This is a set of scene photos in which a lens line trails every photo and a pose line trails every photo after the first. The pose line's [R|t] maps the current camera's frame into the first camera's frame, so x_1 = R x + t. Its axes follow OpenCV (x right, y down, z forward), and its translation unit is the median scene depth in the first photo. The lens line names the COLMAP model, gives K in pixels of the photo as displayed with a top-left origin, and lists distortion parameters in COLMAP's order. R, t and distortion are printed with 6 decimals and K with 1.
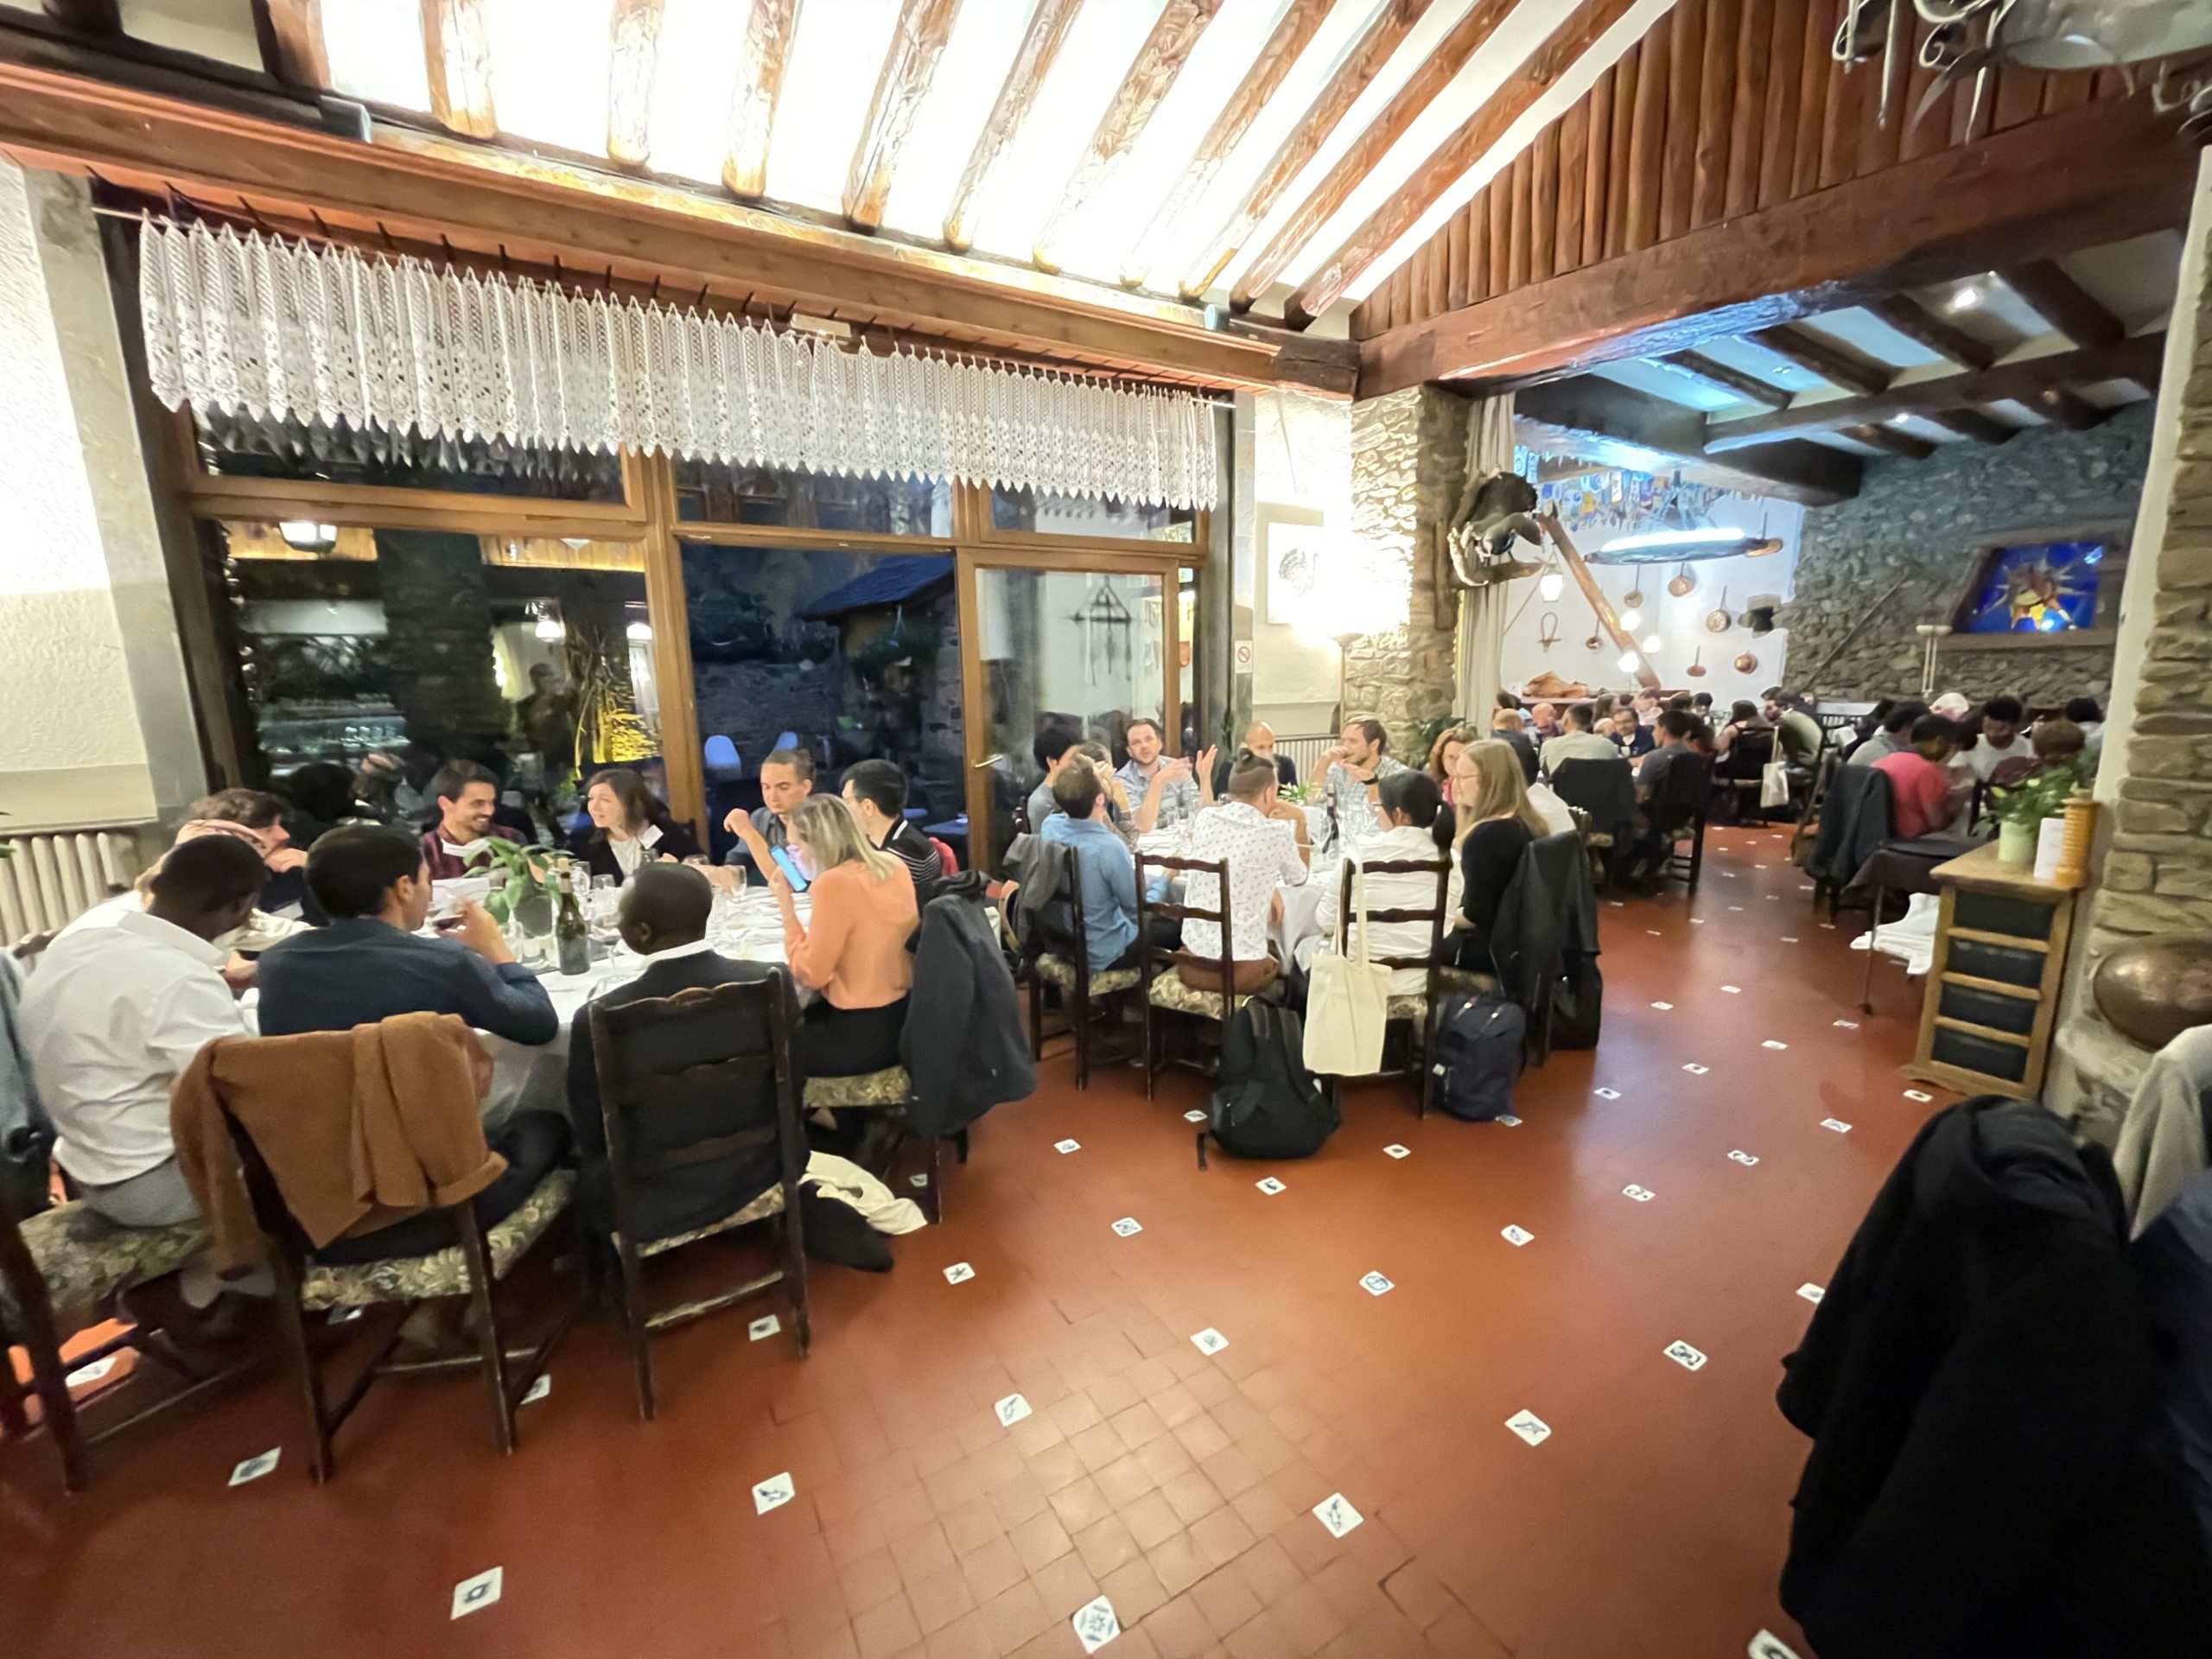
lens RADIAL K [[888.1, 0, 1104.8], [0, 888.1, 829.9], [0, 0, 1]] dist [-0.005845, -0.000348]
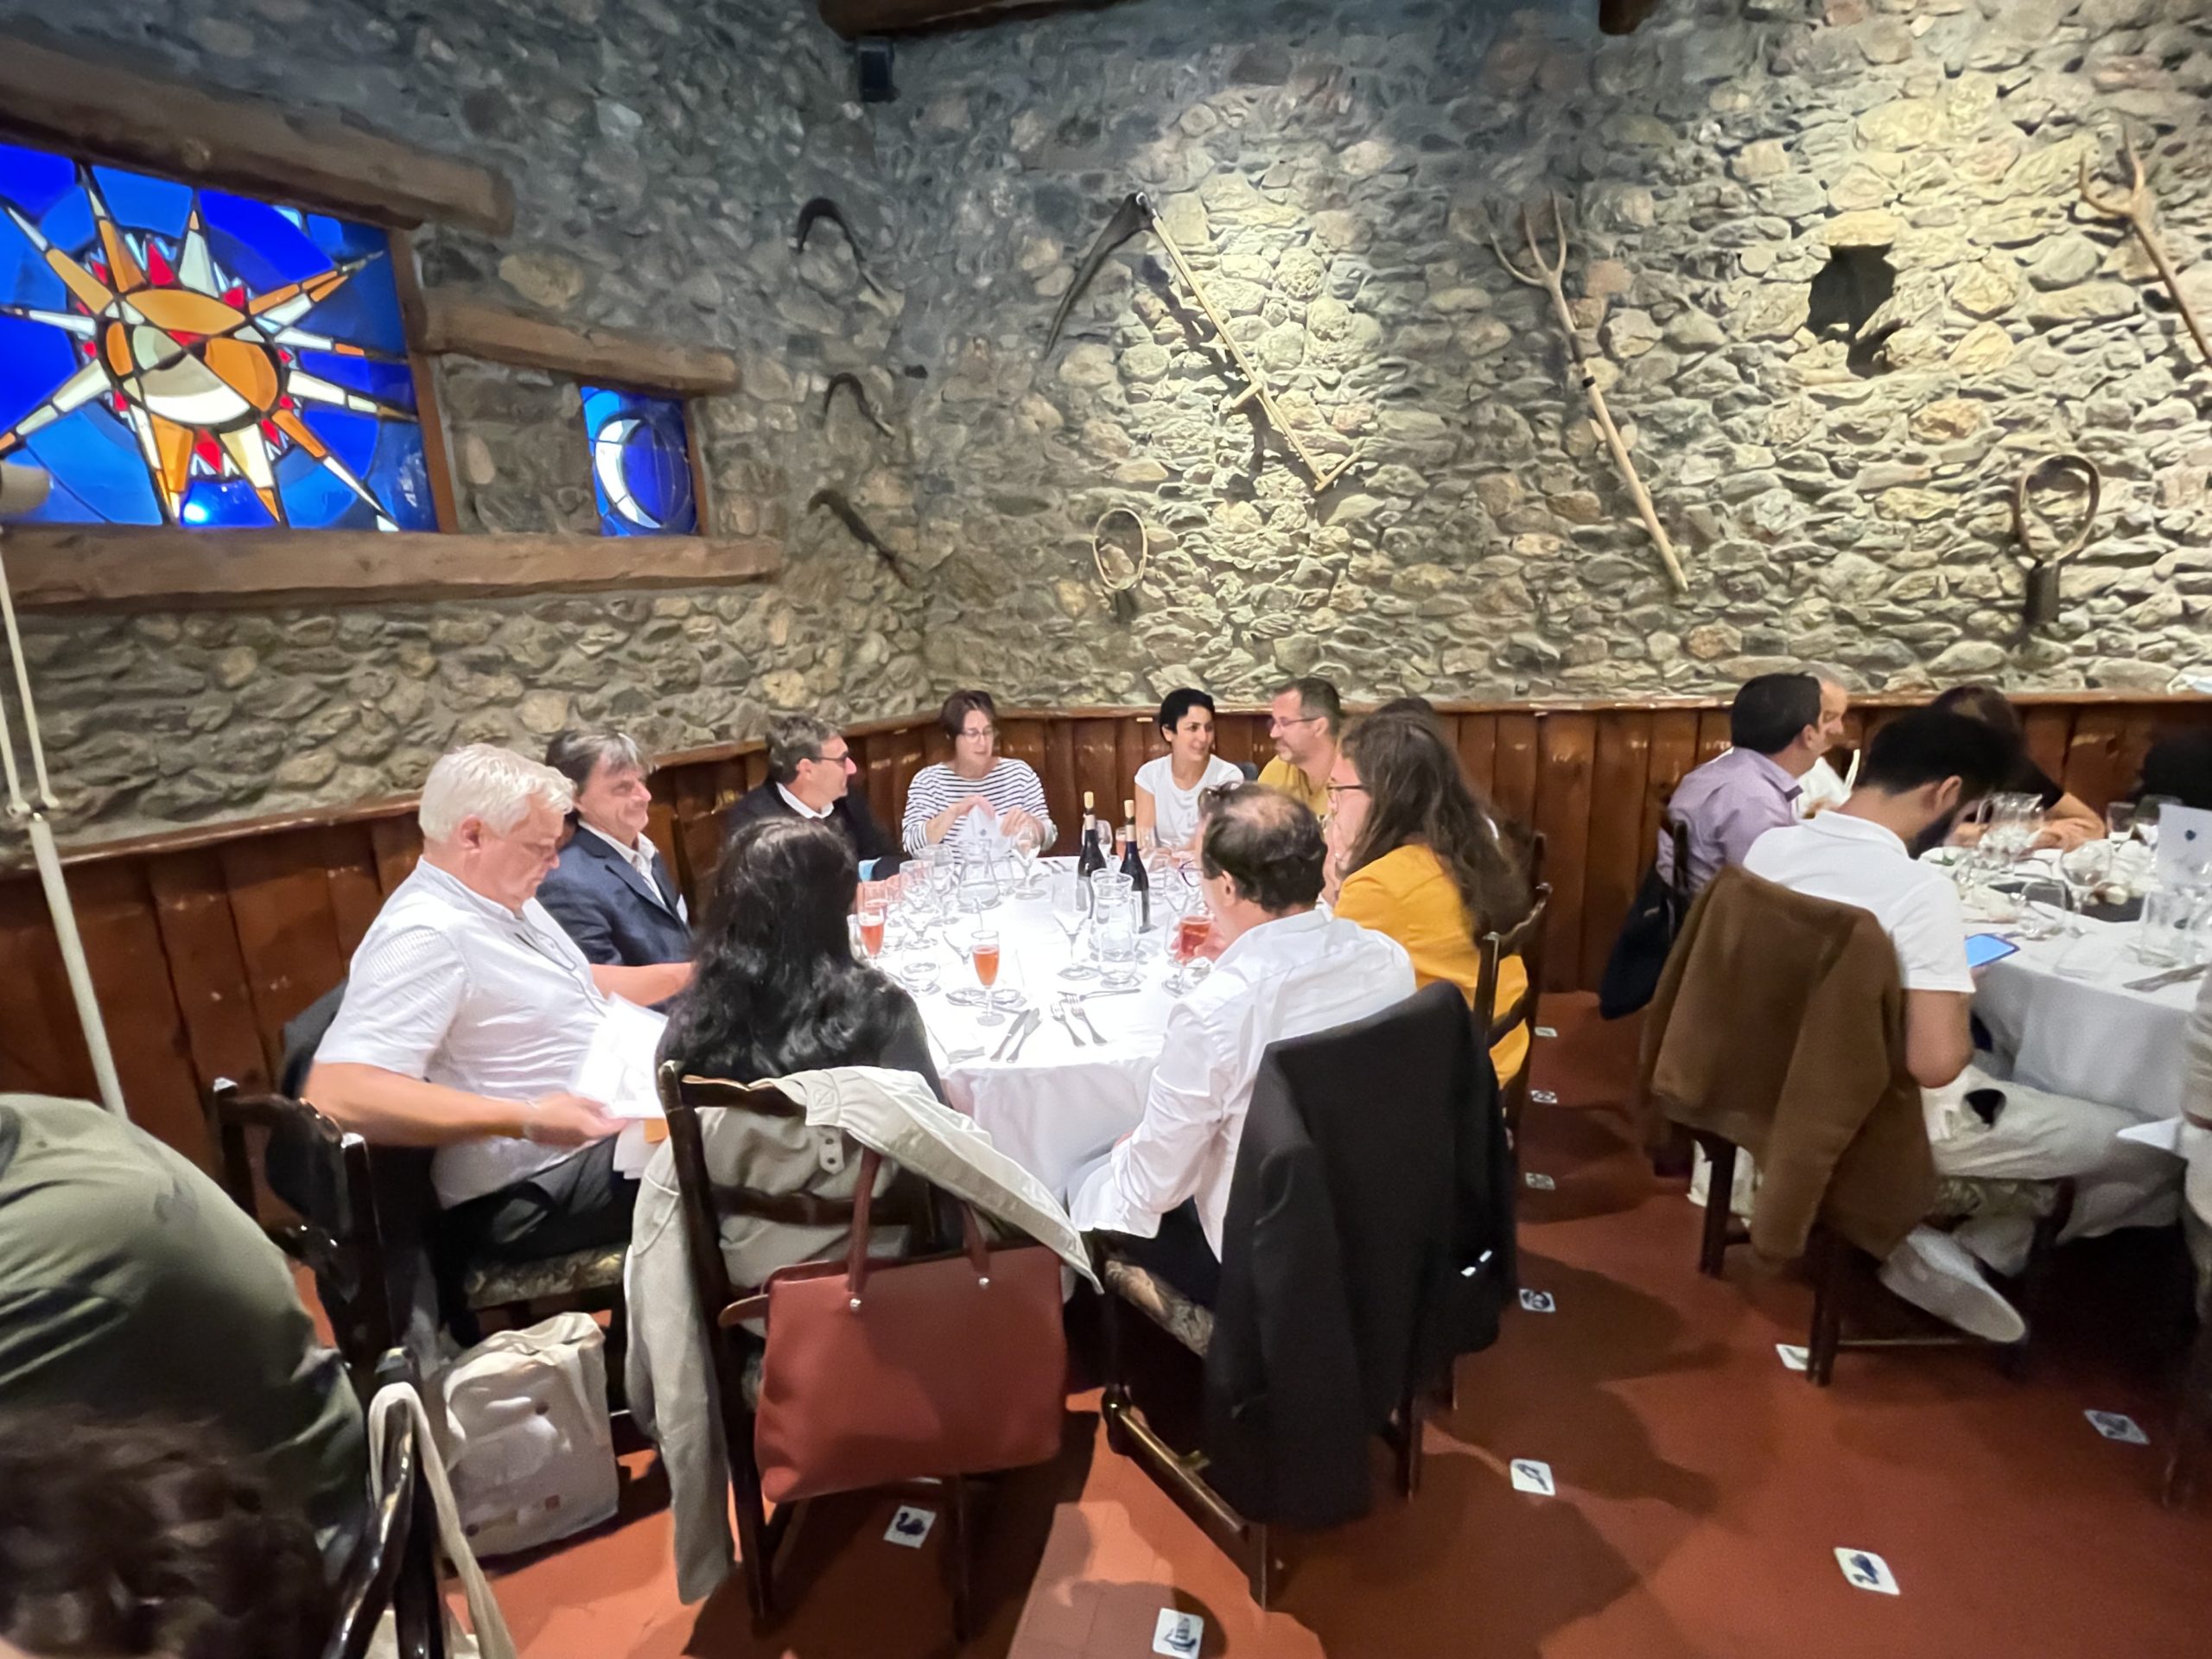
lens RADIAL K [[1002.7, 0, 1106.5], [0, 1002.7, 830.0], [0, 0, 1]] dist [-0.003065, -0.000748]
pose [[-0.582273, -0.140084, 0.800834, 1.167276], [0.191754, 0.933588, 0.302727, -0.328656], [-0.790056, 0.329833, -0.516741, 1.758038]]
